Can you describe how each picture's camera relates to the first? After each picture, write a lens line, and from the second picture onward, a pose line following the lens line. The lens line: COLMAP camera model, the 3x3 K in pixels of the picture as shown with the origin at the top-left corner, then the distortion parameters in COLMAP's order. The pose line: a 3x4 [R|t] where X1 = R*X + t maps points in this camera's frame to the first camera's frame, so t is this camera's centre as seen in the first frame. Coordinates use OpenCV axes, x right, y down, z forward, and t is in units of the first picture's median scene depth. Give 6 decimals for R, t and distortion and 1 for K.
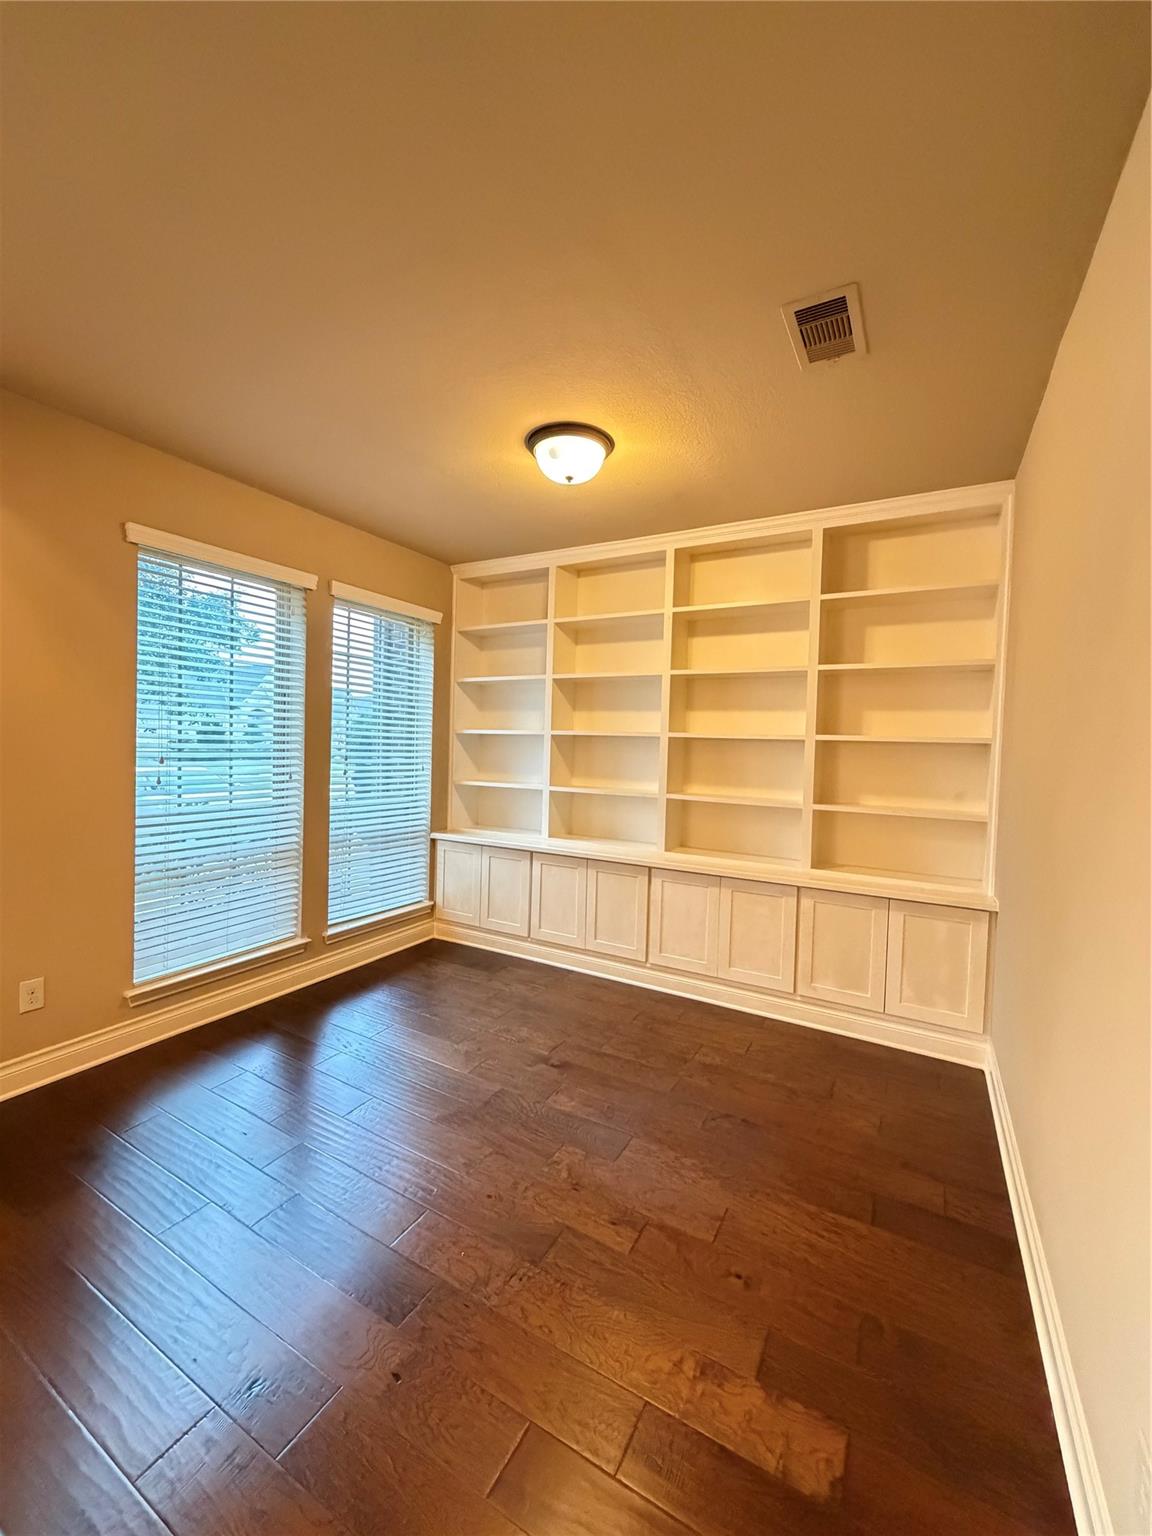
lens RADIAL K [[614.1, 0, 571.6], [0, 614.1, 766.2], [0, 0, 1]] dist [0.008233, -0.000061]
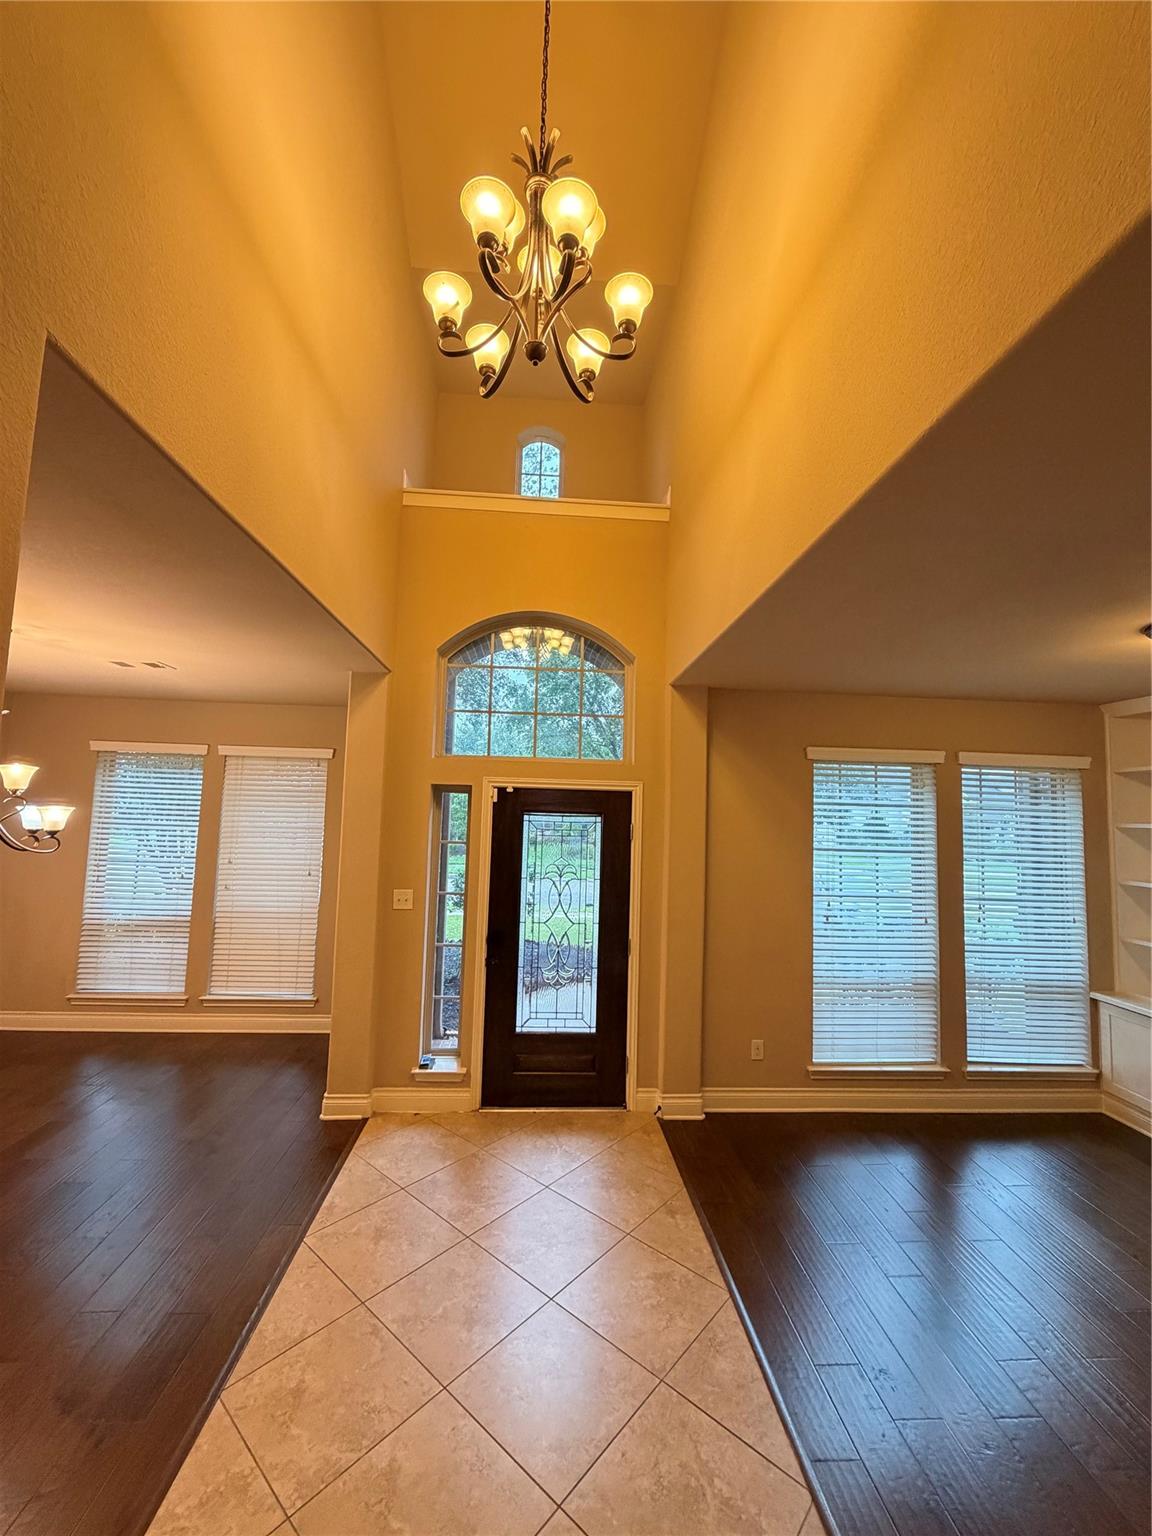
lens RADIAL K [[614.1, 0, 573.9], [0, 614.1, 768.4], [0, 0, 1]] dist [0.008233, -0.000061]
pose [[0.552657, -0.077756, -0.829774, 0.163744], [-0.039758, 0.992045, -0.119442, -0.096557], [0.832460, 0.099000, 0.545169, -0.226603]]
